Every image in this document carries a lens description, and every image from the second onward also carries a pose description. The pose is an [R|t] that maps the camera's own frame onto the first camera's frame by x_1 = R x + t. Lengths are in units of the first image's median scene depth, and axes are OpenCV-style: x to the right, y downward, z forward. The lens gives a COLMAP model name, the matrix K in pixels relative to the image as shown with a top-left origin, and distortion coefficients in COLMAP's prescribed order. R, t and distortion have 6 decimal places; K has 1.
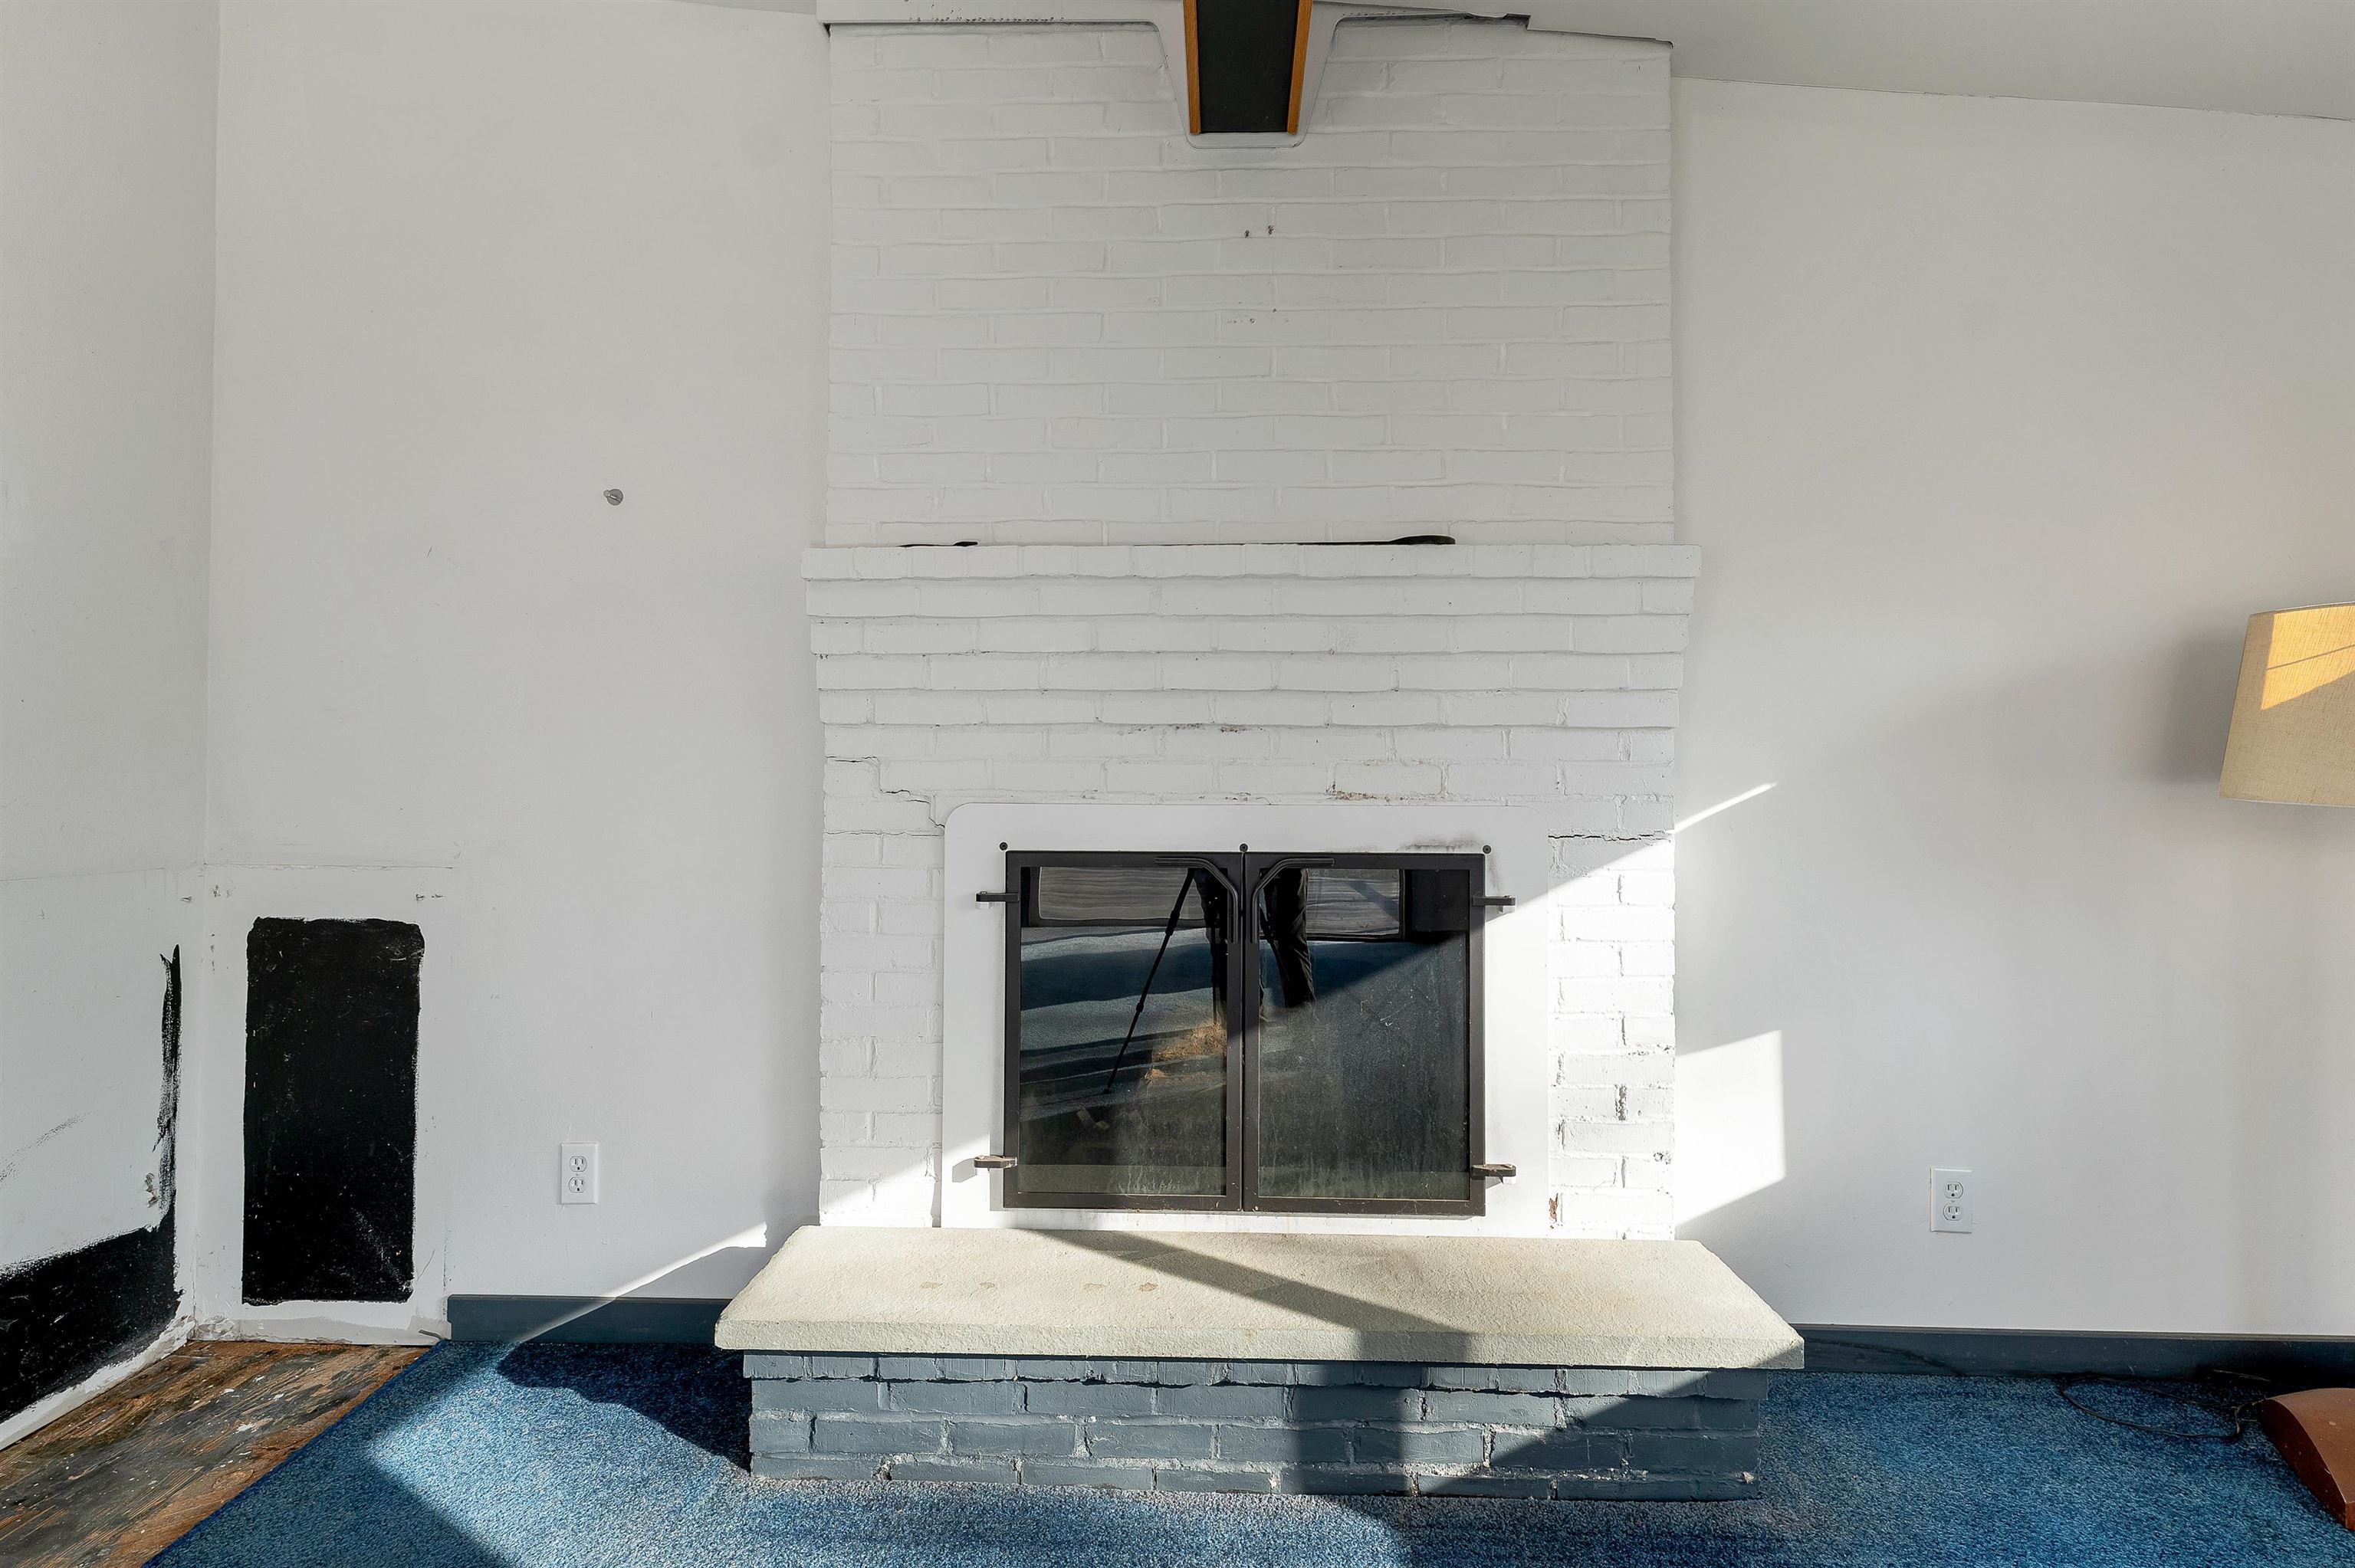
lens RADIAL K [[1007.2, 0, 1182.9], [0, 1007.2, 779.9], [0, 0, 1]] dist [0.000992, -0.000084]
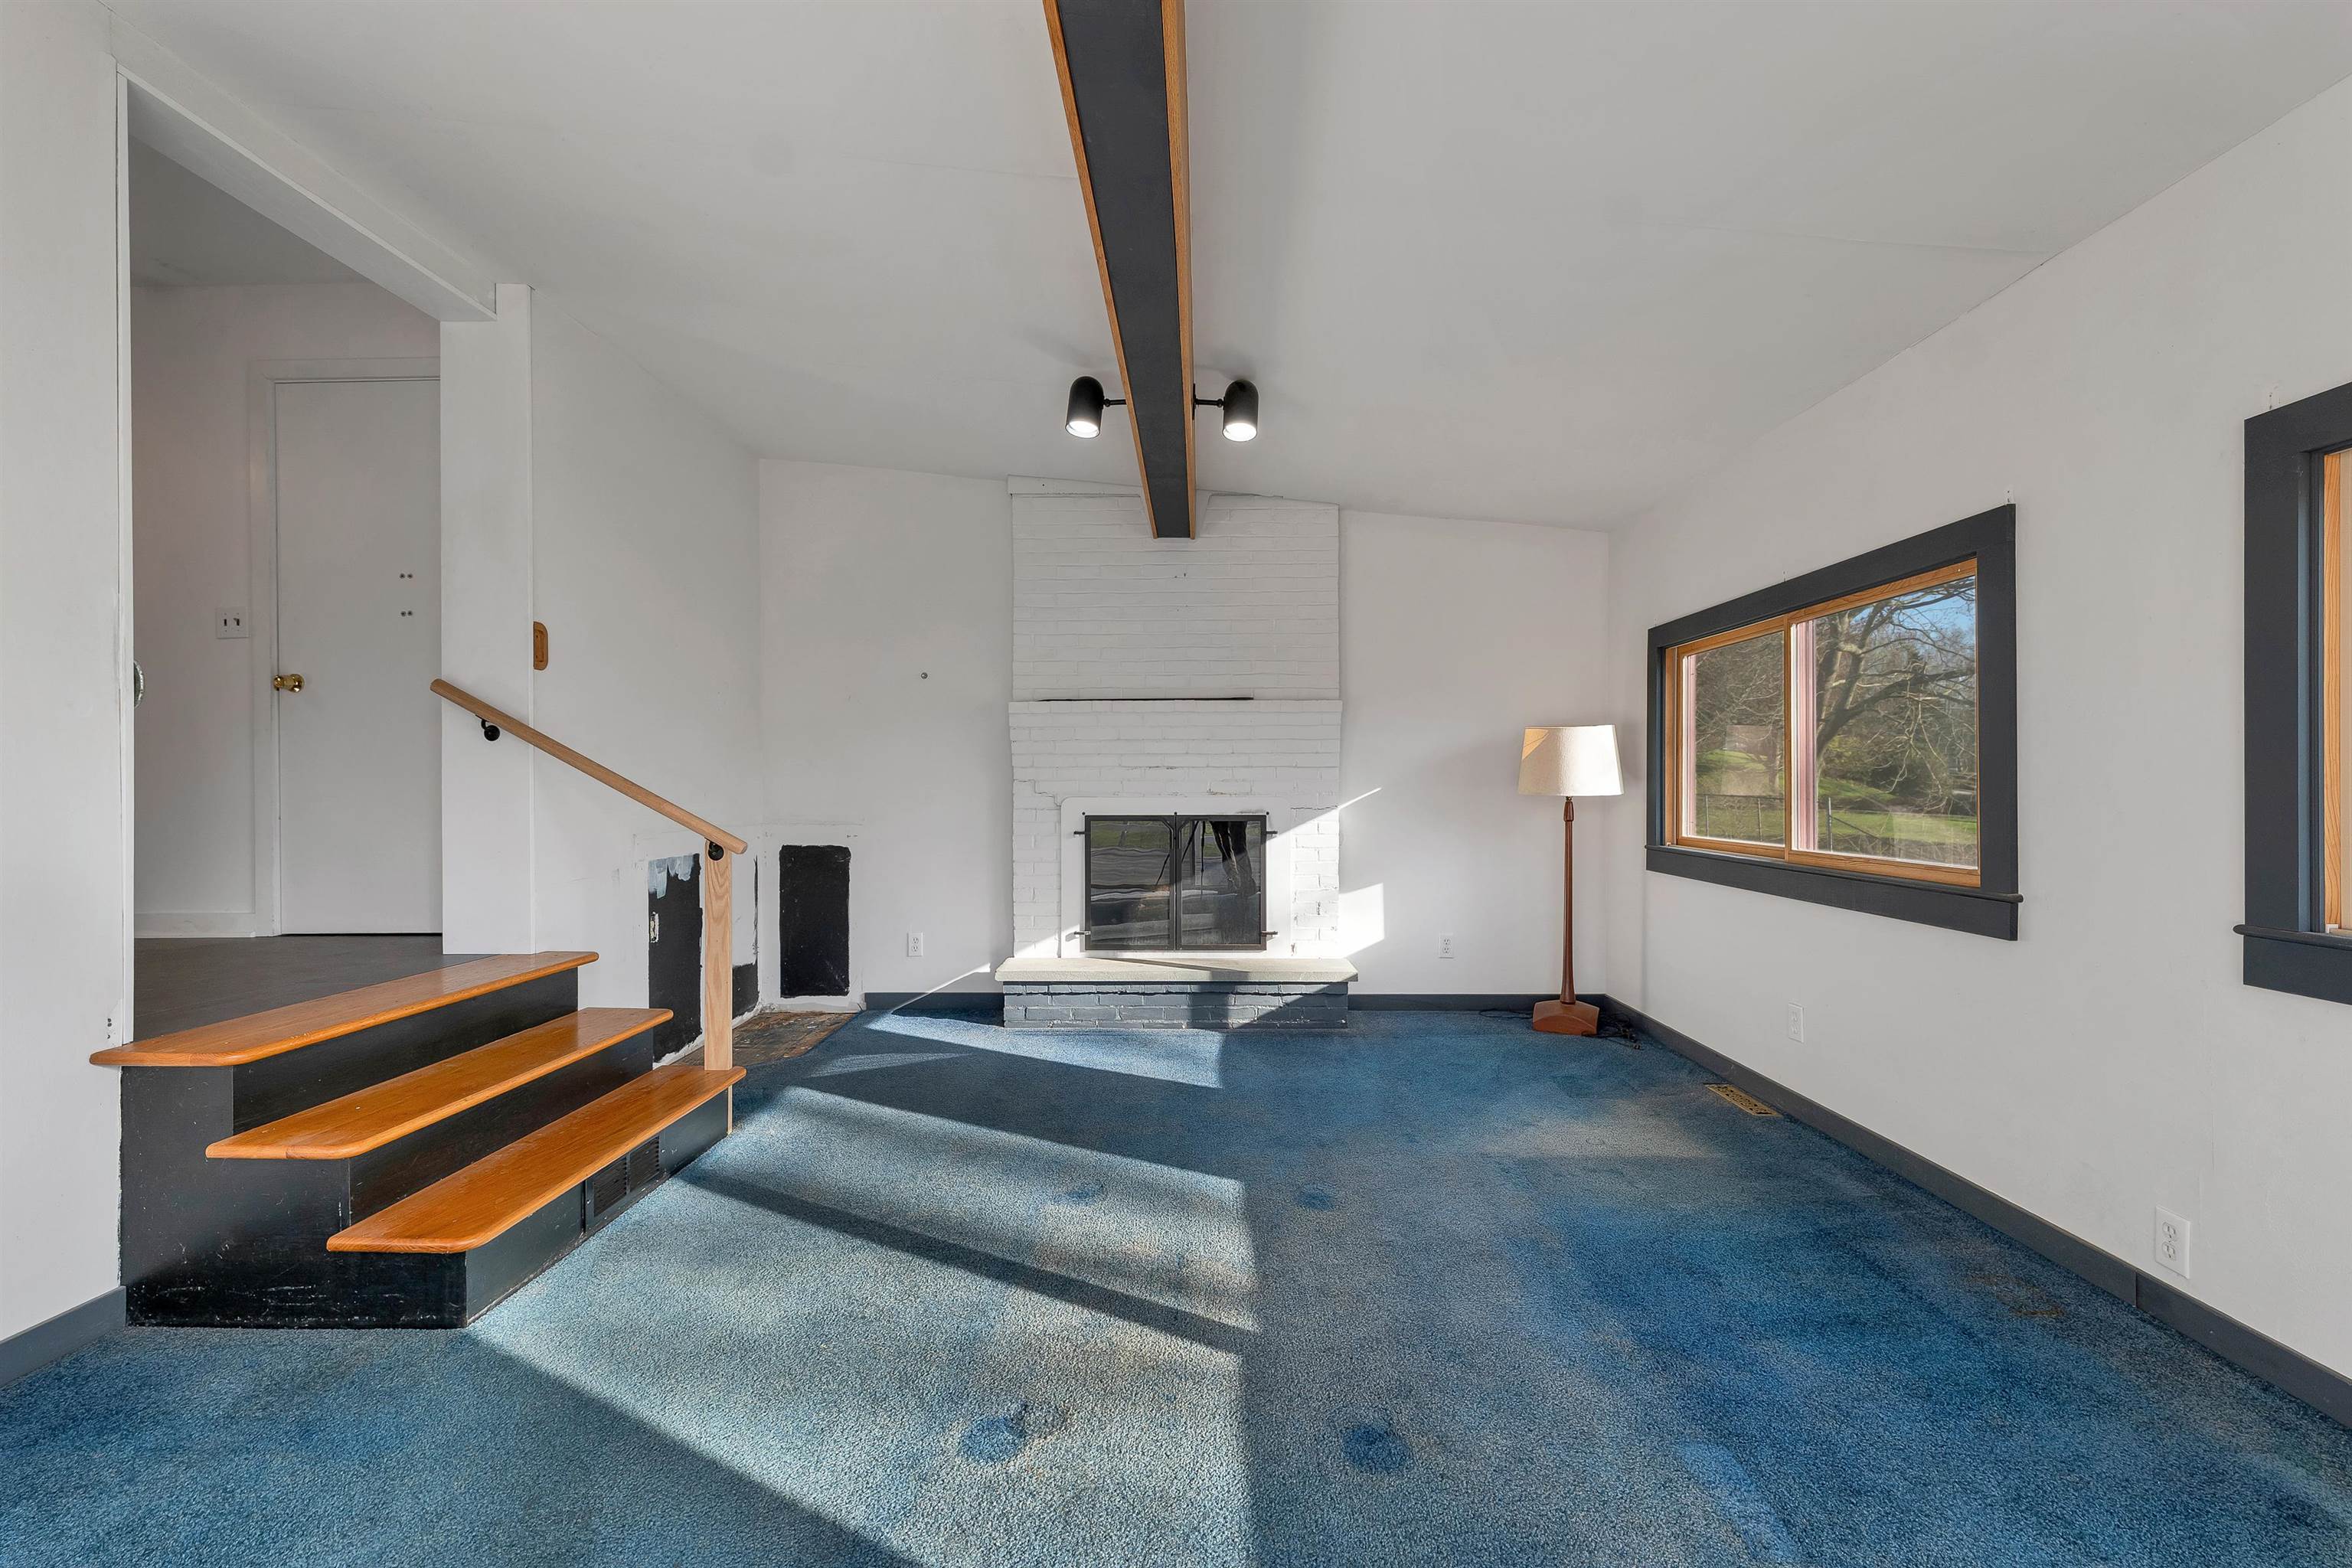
lens RADIAL K [[1006.1, 0, 1181.0], [0, 1006.1, 787.7], [0, 0, 1]] dist [0.000992, -0.000084]
pose [[0.999795, -0.005986, 0.019356, 0.024067], [0.006034, 0.999979, -0.002444, 0.007066], [-0.019341, 0.002560, 0.999810, -1.617767]]
